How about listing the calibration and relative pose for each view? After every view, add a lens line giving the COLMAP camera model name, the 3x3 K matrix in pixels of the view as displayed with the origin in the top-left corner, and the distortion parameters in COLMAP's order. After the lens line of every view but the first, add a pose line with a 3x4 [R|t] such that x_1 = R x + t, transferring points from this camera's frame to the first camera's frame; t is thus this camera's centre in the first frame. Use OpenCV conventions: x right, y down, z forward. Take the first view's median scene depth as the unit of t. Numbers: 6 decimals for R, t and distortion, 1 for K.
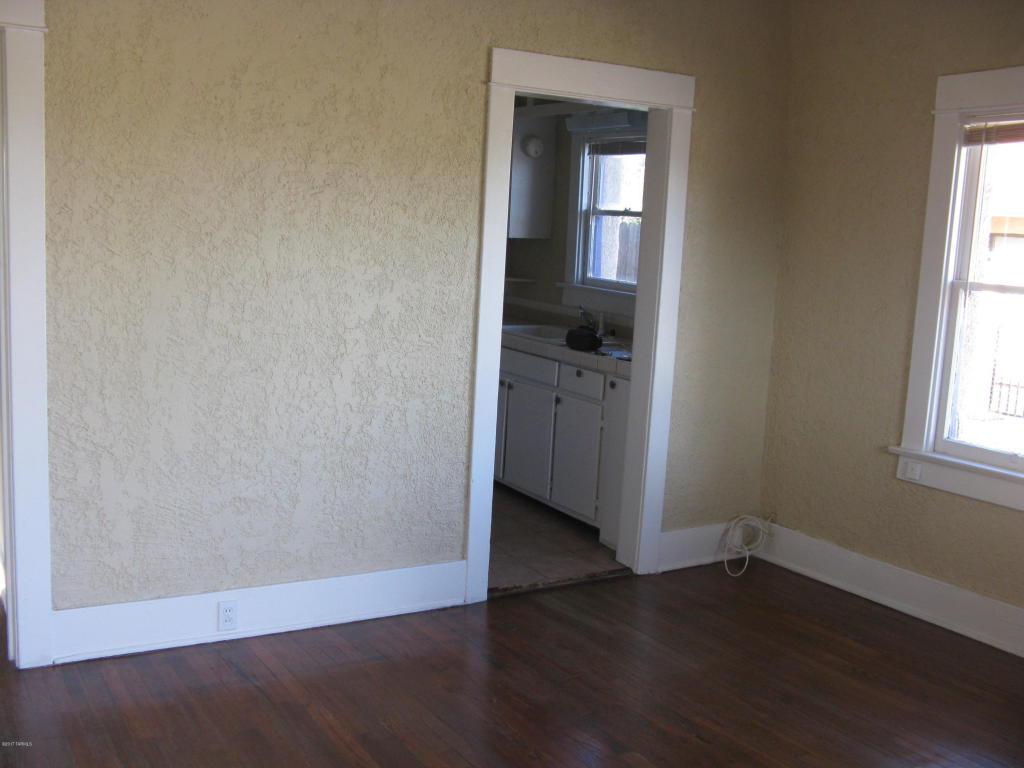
lens RADIAL K [[1062.9, 0, 512.8], [0, 1062.9, 404.1], [0, 0, 1]] dist [-0.195711, 0.252152]
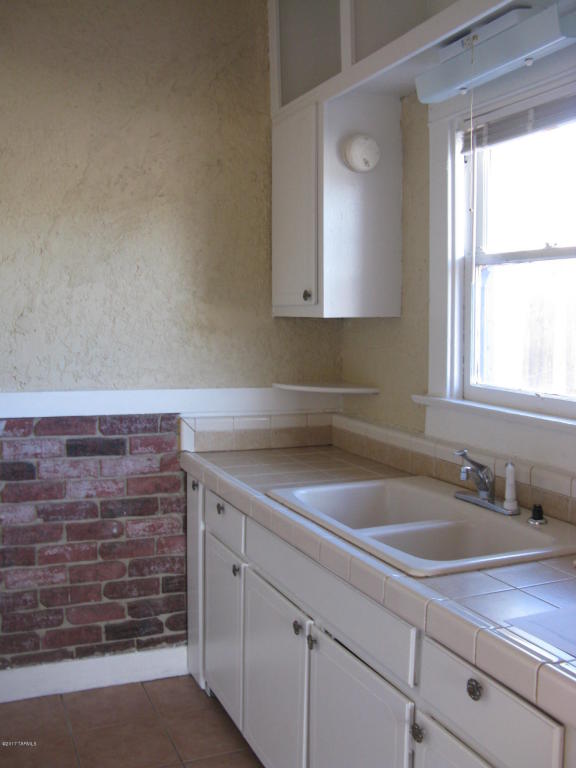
lens RADIAL K [[798.1, 0, 288.0], [0, 798.1, 384.0], [0, 0, 1]] dist [-0.193890, 0.250685]
pose [[0.990642, -0.037563, -0.131213, 0.049127], [0.024955, 0.995026, -0.096440, -0.130922], [0.134182, 0.092263, 0.986652, 0.928590]]
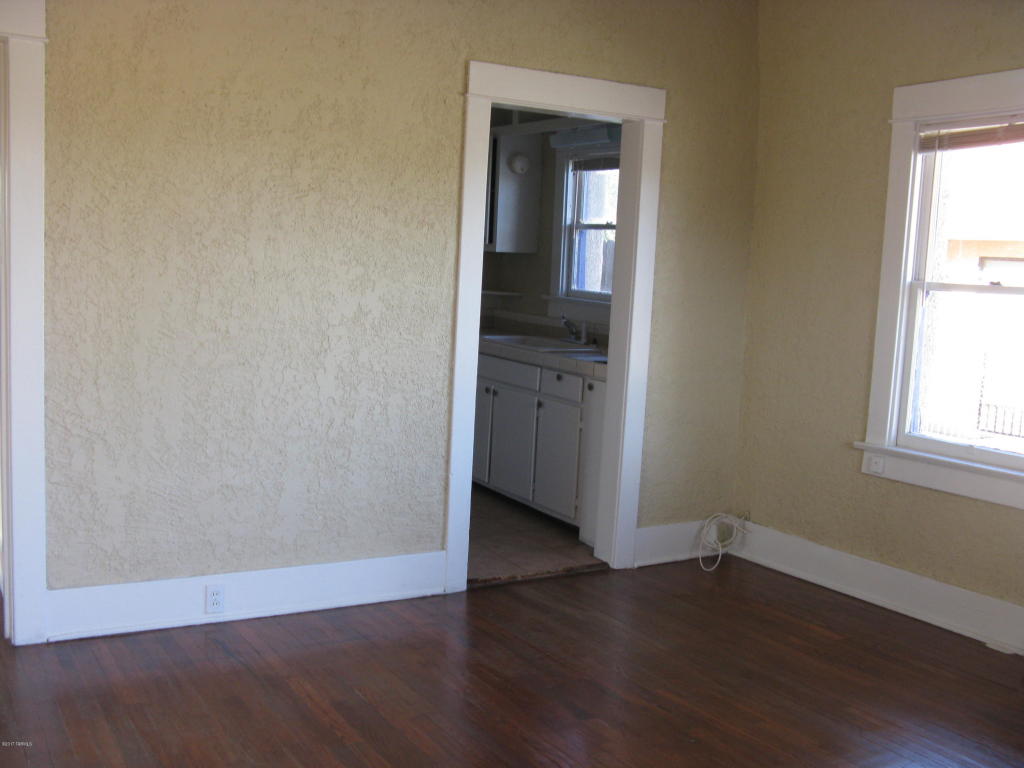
lens RADIAL K [[1064.1, 0, 518.0], [0, 1064.1, 408.3], [0, 0, 1]] dist [-0.196157, 0.253370]
pose [[0.999999, -0.001194, -0.000045, 0.027963], [0.001193, 0.999620, -0.027542, 0.037527], [0.000078, 0.027542, 0.999621, -0.046436]]
